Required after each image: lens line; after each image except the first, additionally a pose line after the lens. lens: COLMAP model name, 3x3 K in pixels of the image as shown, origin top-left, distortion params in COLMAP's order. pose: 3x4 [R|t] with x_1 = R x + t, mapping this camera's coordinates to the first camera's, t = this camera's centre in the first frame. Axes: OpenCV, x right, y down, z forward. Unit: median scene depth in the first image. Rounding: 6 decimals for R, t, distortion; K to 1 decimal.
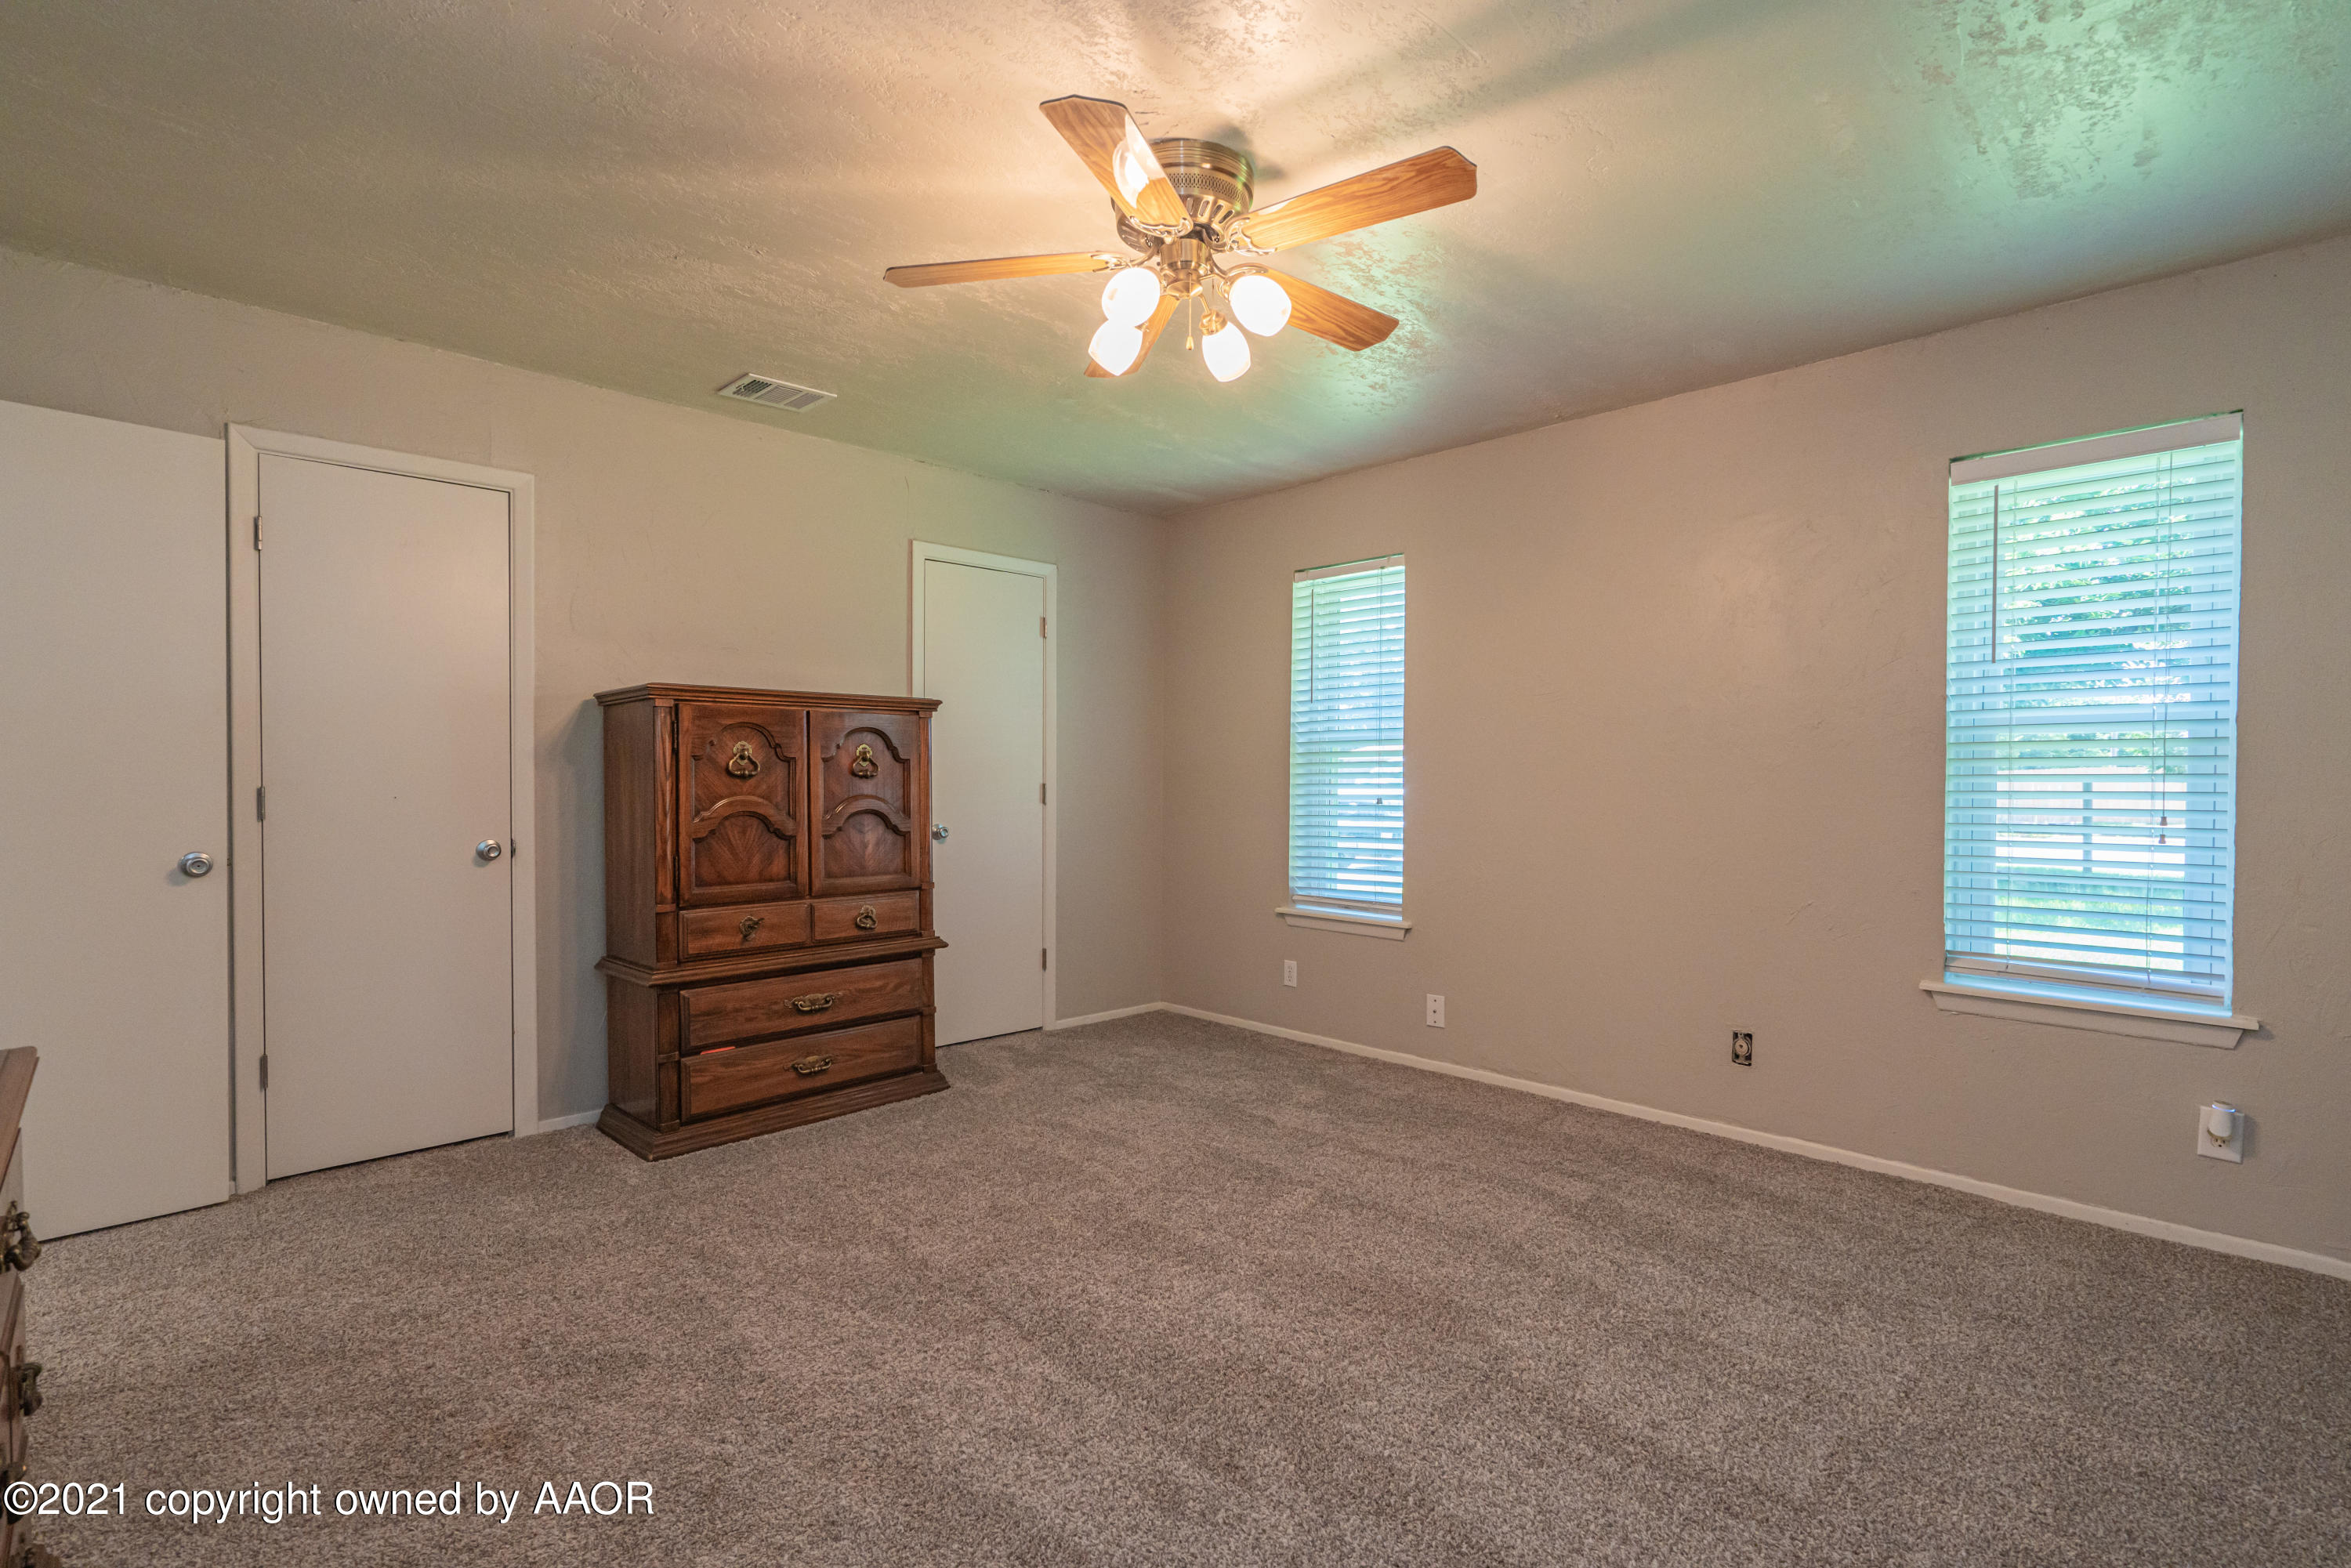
lens RADIAL K [[1137.1, 0, 1169.8], [0, 1137.1, 792.7], [0, 0, 1]] dist [0.047761, 0.000340]
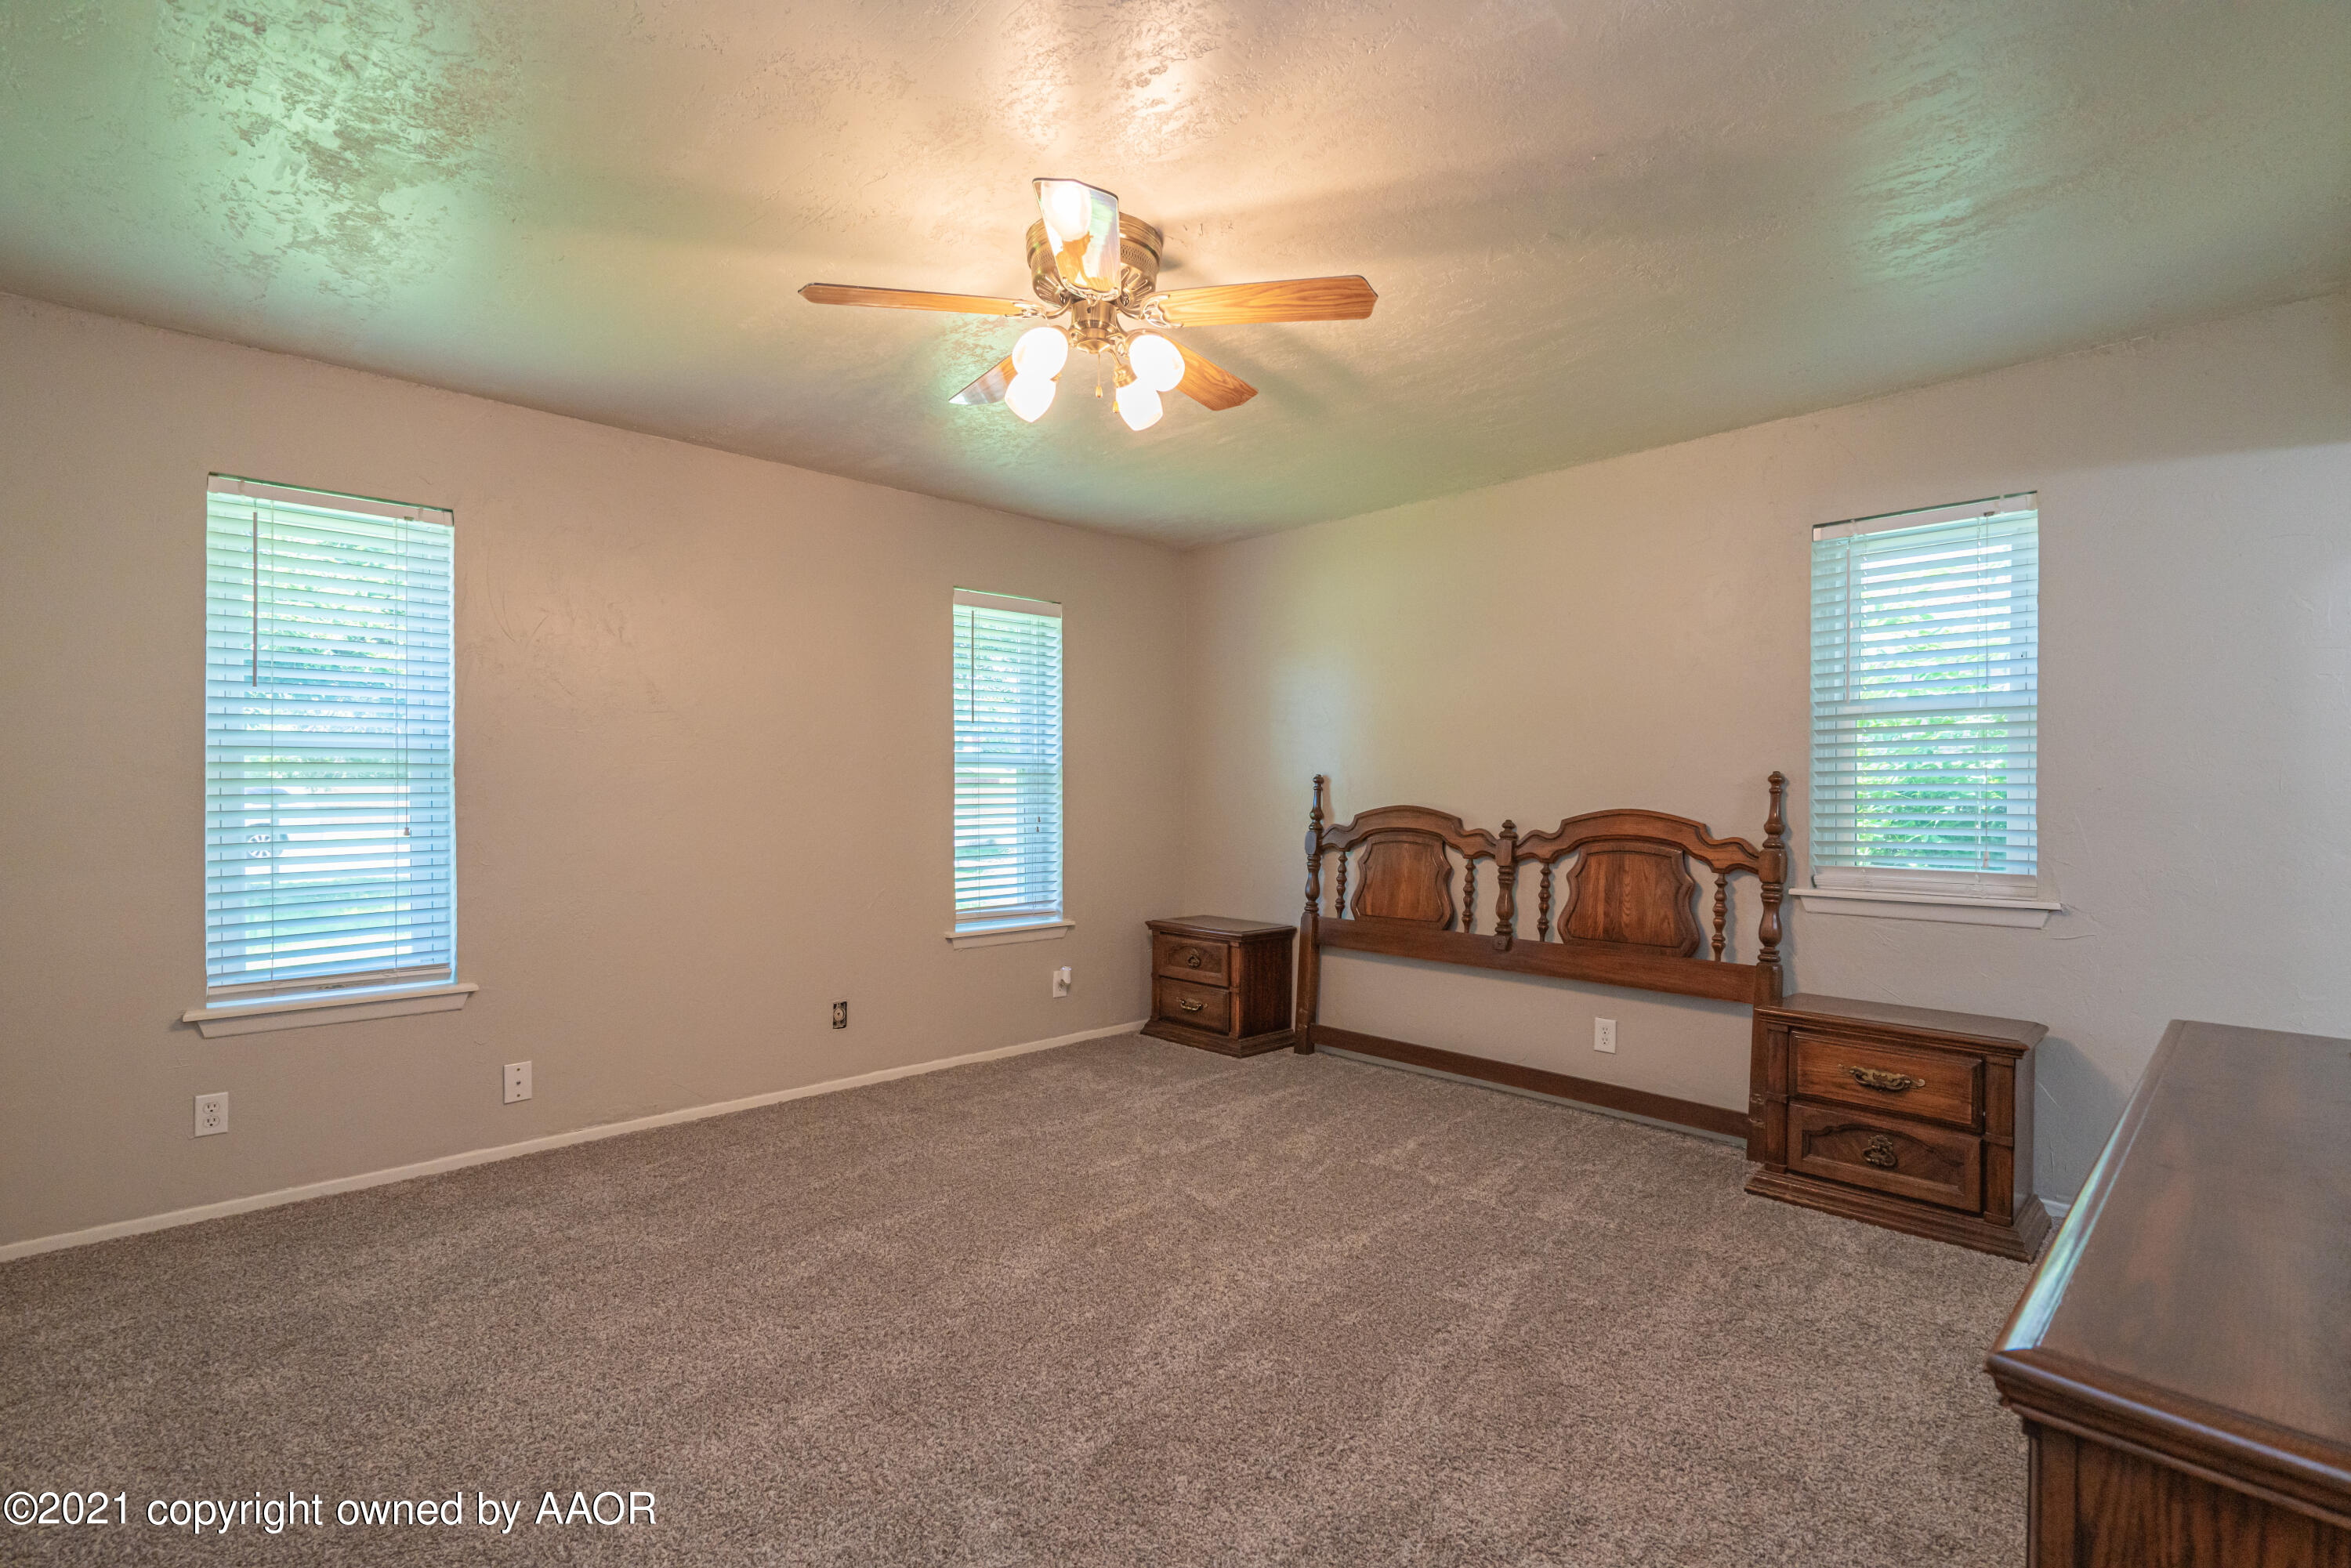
lens RADIAL K [[1079.2, 0, 1171.7], [0, 1079.2, 806.6], [0, 0, 1]] dist [-0.002960, 0.000740]
pose [[0.002339, -0.015791, 0.999873, -0.613877], [0.016357, 0.999742, 0.015750, -0.013882], [-0.999863, 0.016318, 0.002597, 0.595002]]
